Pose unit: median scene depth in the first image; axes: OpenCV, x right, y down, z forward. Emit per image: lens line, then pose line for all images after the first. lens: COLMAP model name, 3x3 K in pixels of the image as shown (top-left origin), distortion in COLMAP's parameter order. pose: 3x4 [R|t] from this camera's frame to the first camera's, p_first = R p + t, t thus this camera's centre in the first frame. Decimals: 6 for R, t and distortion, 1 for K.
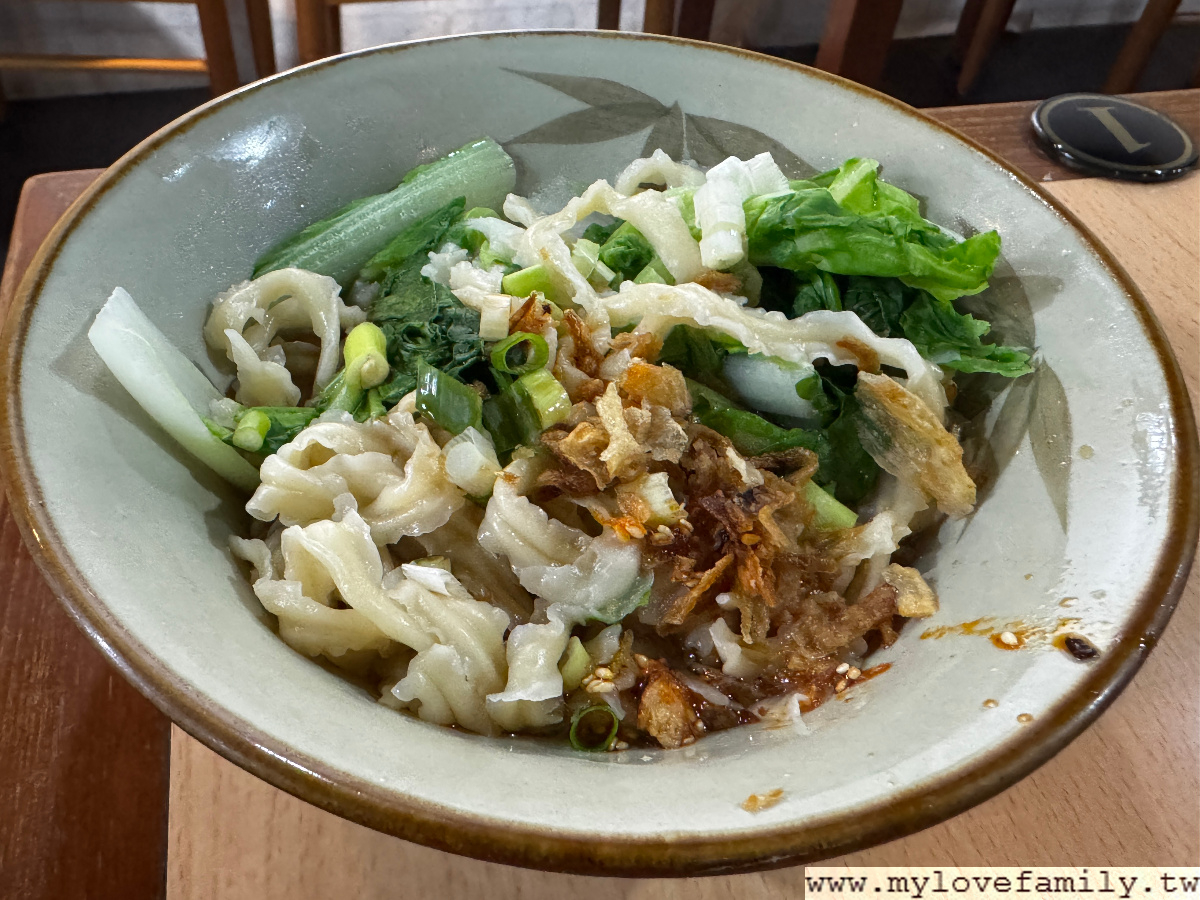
lens RADIAL K [[1106.5, 0, 464.2], [0, 1106.5, 451.8], [0, 0, 1]] dist [-0.009381, -0.004755]
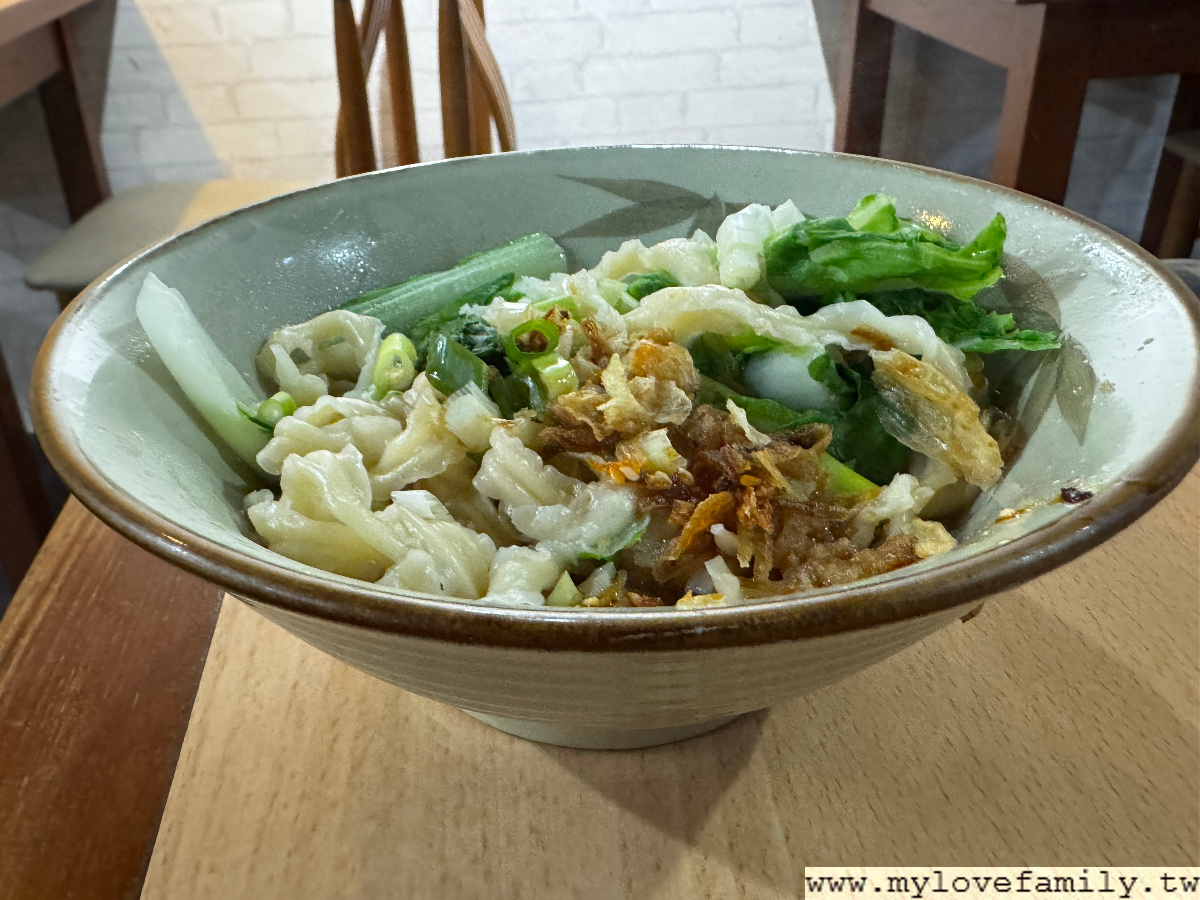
lens RADIAL K [[1106.5, 0, 464.2], [0, 1106.5, 451.8], [0, 0, 1]] dist [-0.009381, -0.004755]
pose [[0.988610, -0.002456, -0.150479, 0.143048], [-0.042730, 0.954138, -0.296303, 0.321449], [0.144305, 0.299358, 0.943165, 0.037412]]
